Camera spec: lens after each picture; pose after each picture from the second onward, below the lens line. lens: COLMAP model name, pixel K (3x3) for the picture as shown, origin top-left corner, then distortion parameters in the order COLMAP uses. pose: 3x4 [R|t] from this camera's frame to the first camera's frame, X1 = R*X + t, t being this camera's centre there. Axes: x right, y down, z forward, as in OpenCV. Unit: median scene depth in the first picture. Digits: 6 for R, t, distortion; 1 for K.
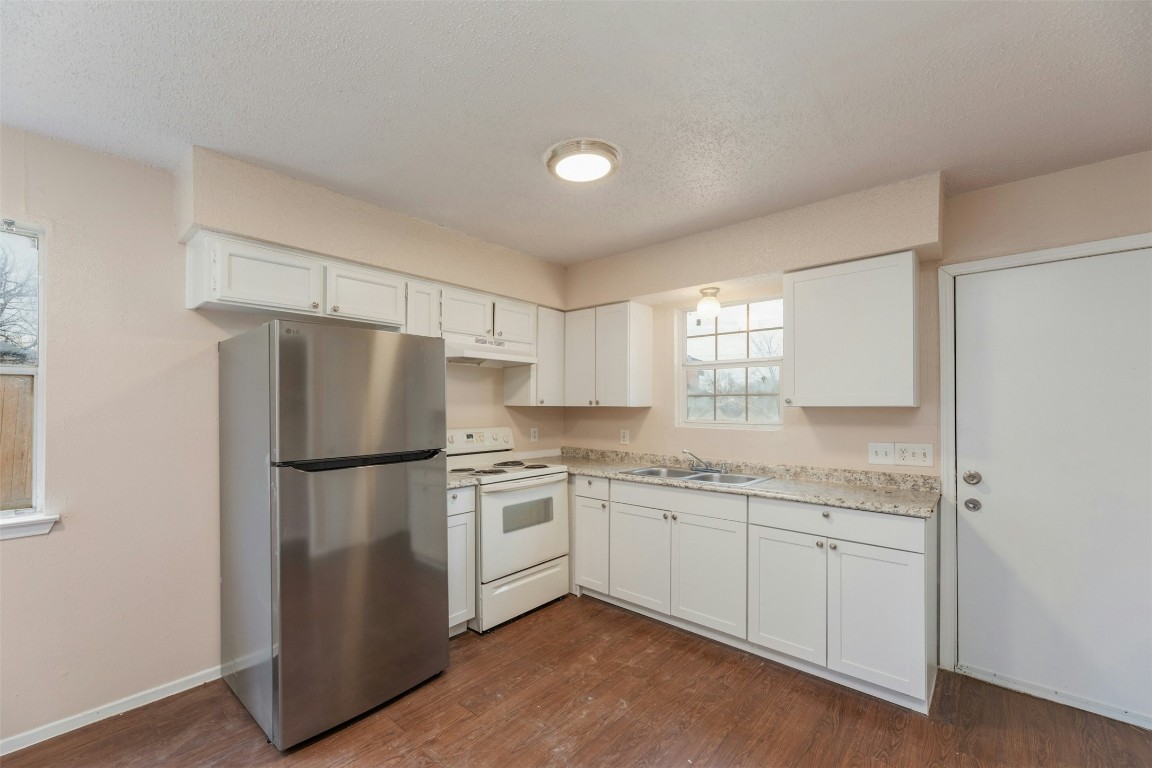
lens RADIAL K [[471.0, 0, 571.1], [0, 471.0, 405.2], [0, 0, 1]] dist [0.002152, 0.000271]
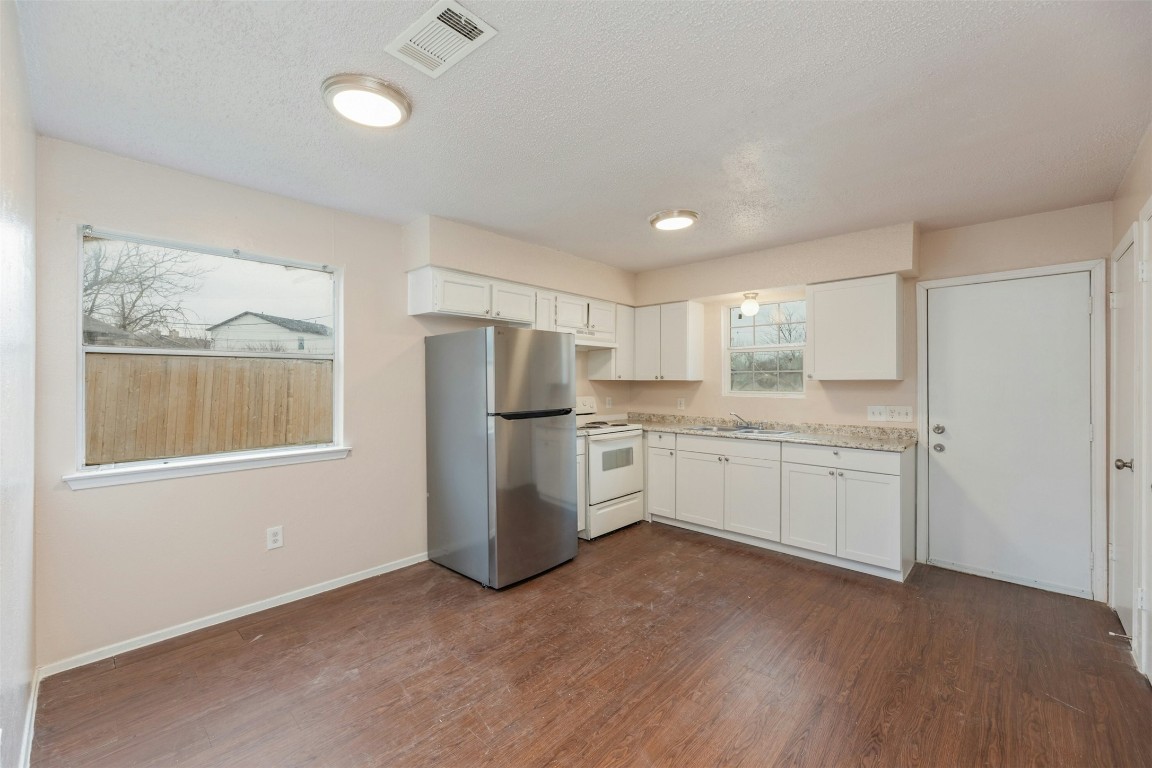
lens RADIAL K [[471.0, 0, 575.5], [0, 471.0, 381.0], [0, 0, 1]] dist [0.002152, 0.000271]
pose [[0.999653, 0.000066, -0.026348, -0.216151], [-0.000059, 1.000000, 0.000257, 0.006007], [0.026348, -0.000255, 0.999653, -0.457792]]
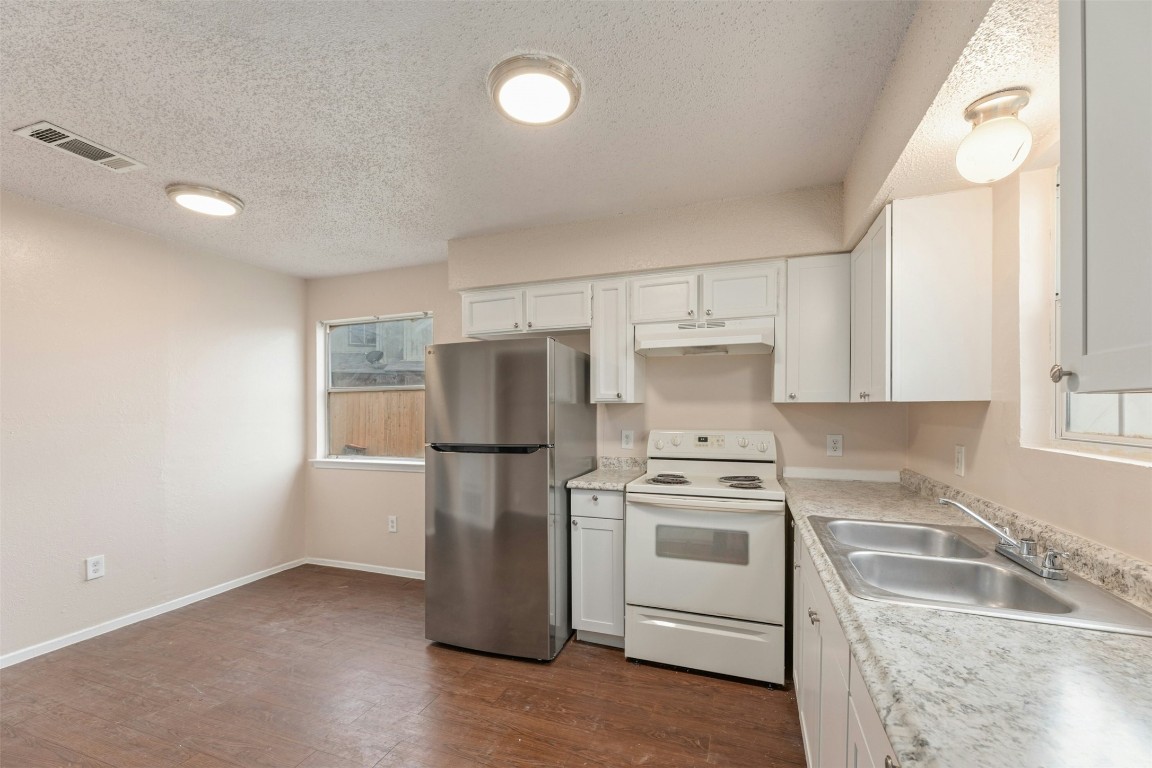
lens RADIAL K [[471.0, 0, 578.8], [0, 471.0, 411.6], [0, 0, 1]] dist [0.002152, 0.000271]
pose [[0.367635, 0.003387, -0.929964, 0.670449], [0.005771, 0.999966, 0.005923, 0.012943], [0.929952, -0.007545, 0.367603, 0.657073]]
